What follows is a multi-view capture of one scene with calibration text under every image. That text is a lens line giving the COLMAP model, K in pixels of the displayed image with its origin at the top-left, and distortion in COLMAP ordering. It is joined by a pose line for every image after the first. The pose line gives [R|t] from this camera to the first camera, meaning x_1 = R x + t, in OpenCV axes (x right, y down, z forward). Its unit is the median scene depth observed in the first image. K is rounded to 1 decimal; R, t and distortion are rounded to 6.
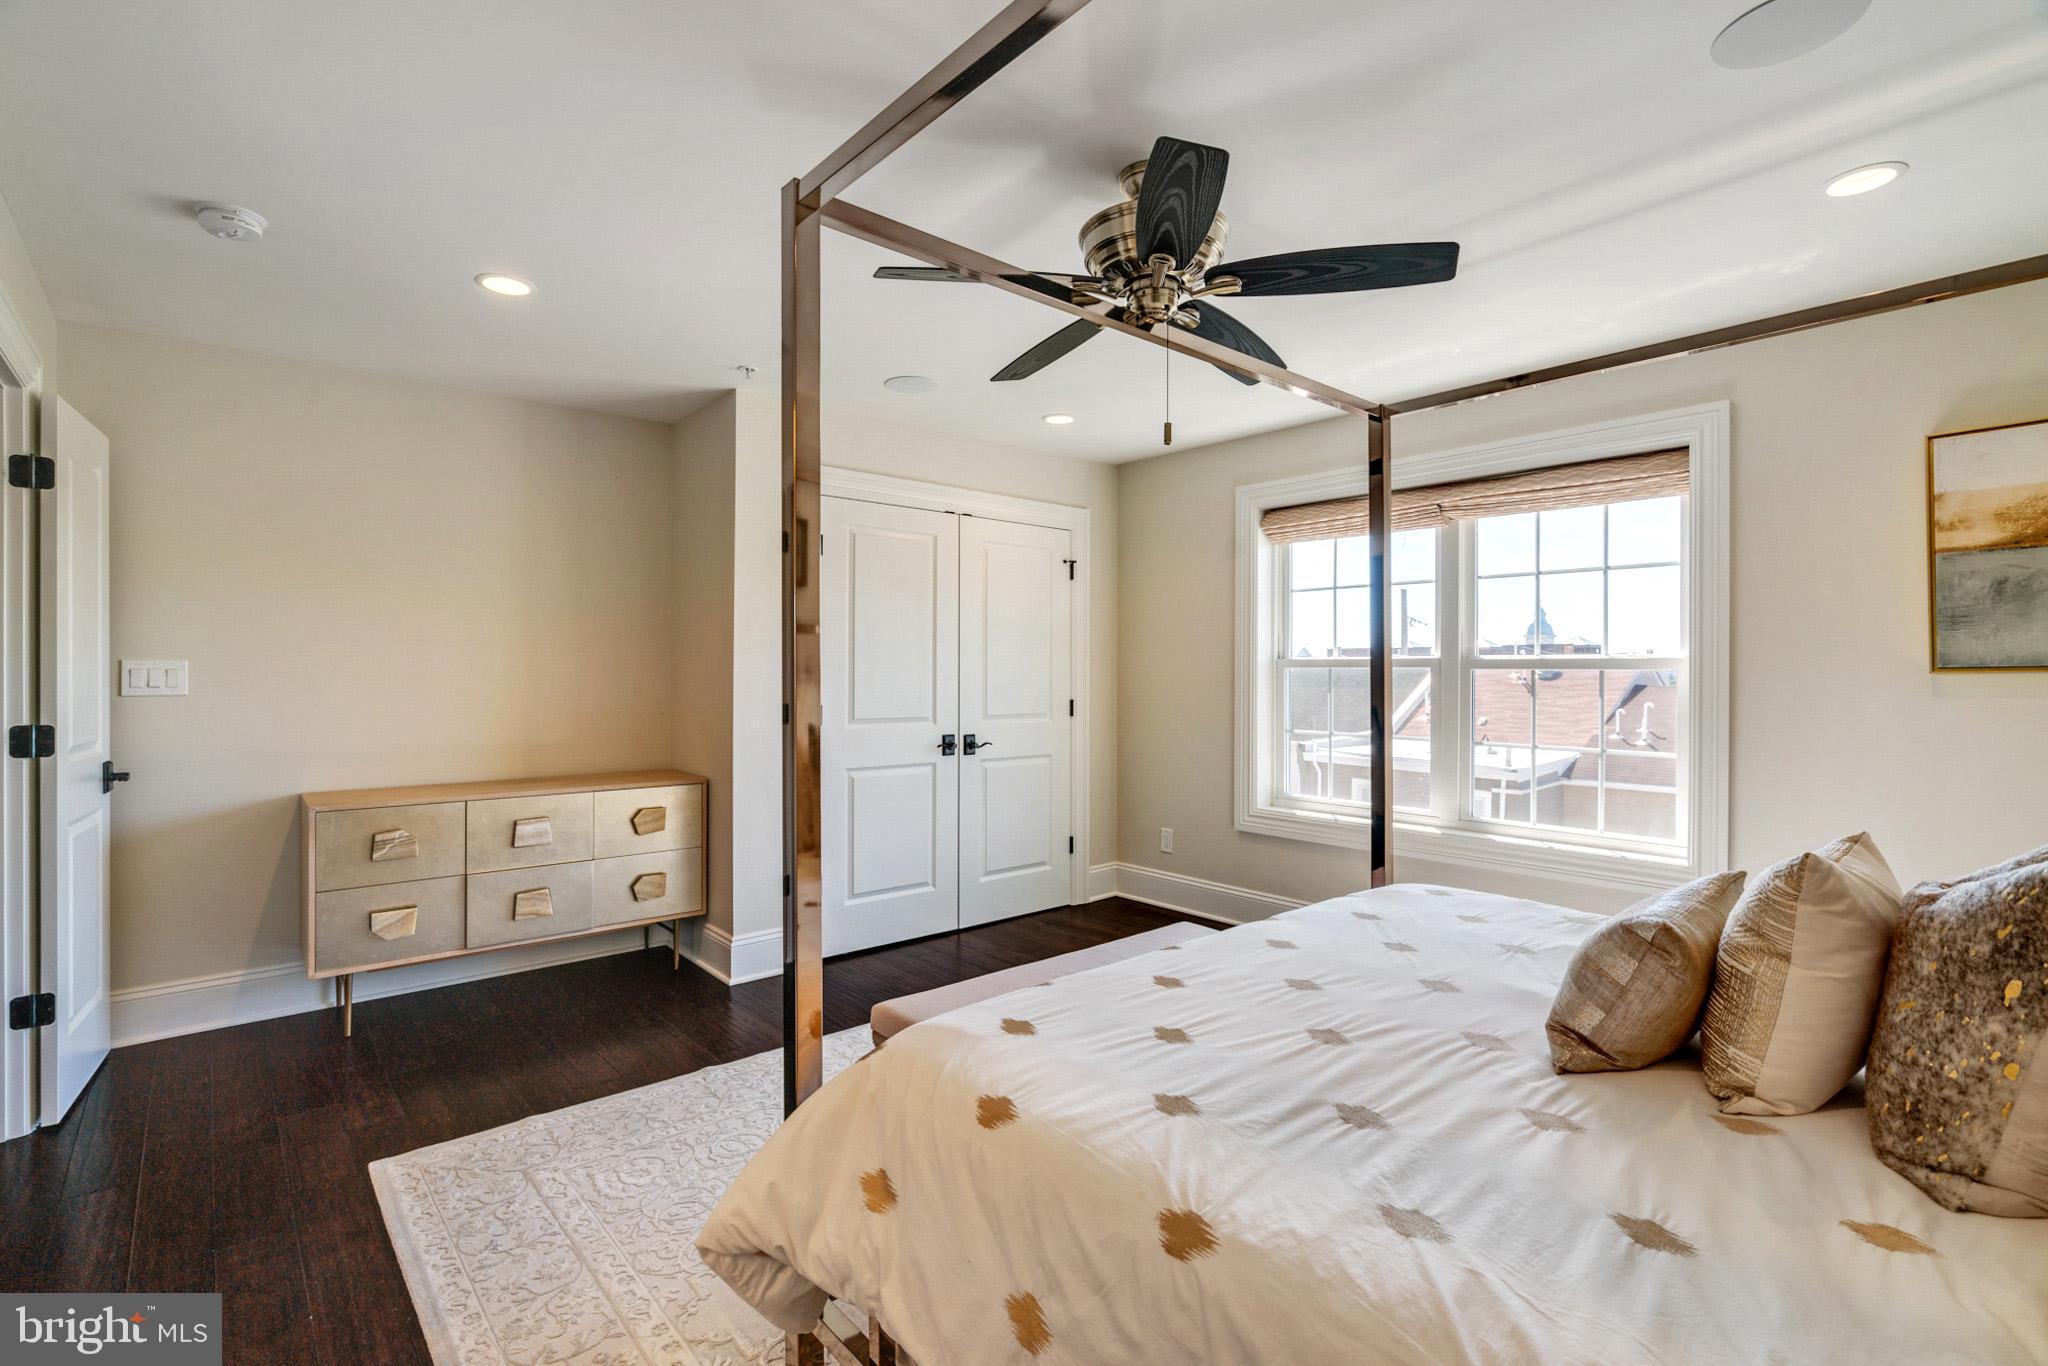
lens RADIAL K [[942.5, 0, 1016.0], [0, 942.5, 677.9], [0, 0, 1]] dist [-0.007985, 0.004784]
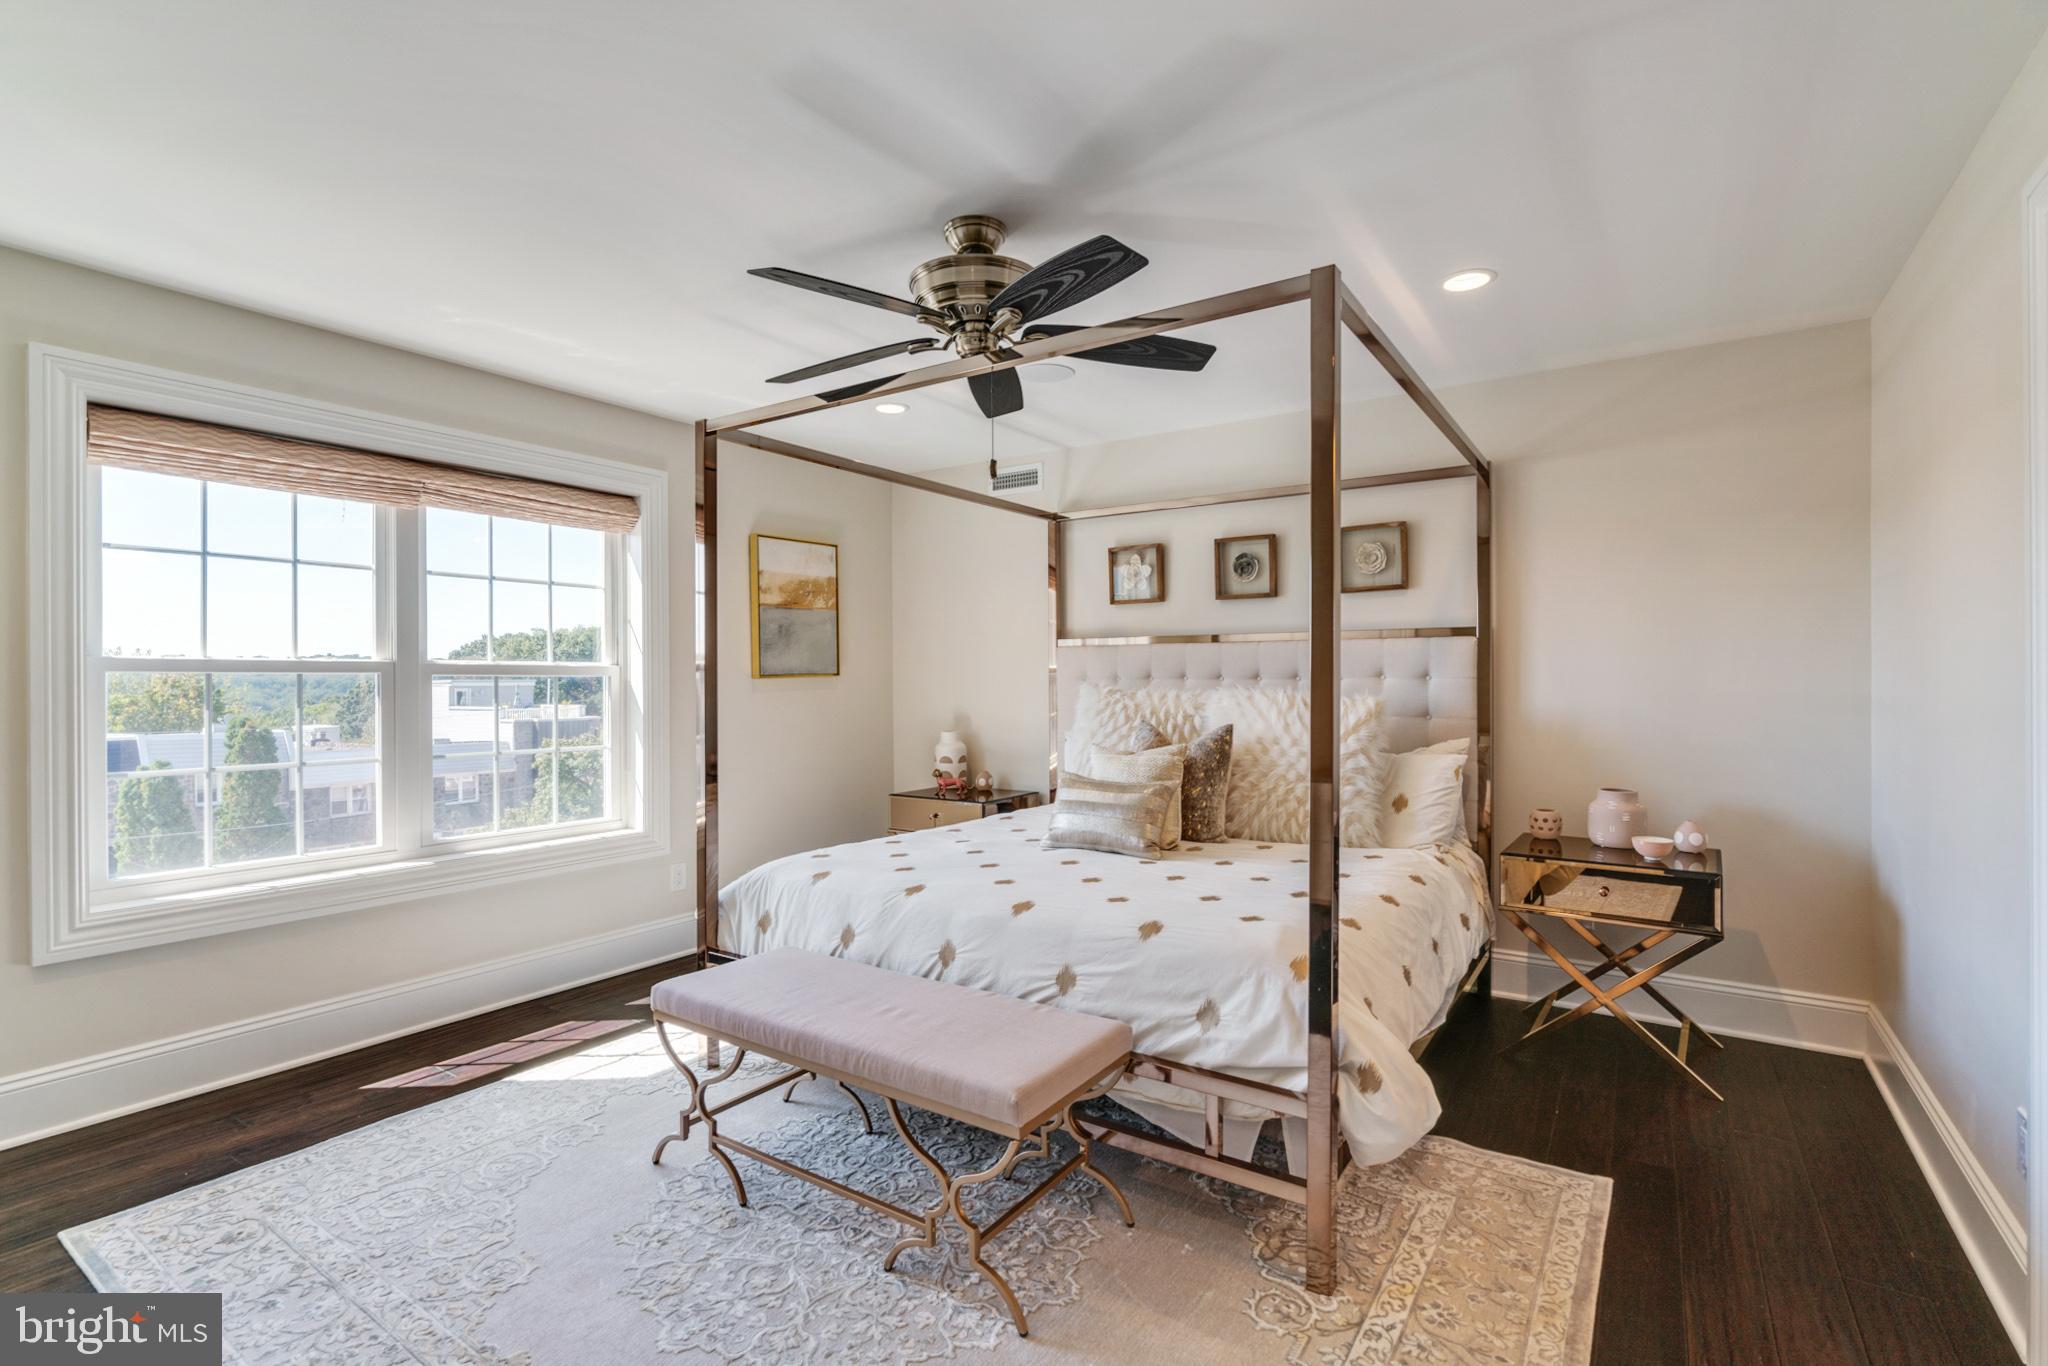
lens RADIAL K [[942.5, 0, 1017.7], [0, 942.5, 681.4], [0, 0, 1]] dist [-0.007985, 0.004784]
pose [[-0.269259, -0.009415, 0.963022, -0.558850], [0.003613, 0.999935, 0.010786, -0.011418], [-0.963061, 0.006383, -0.269208, 0.752640]]
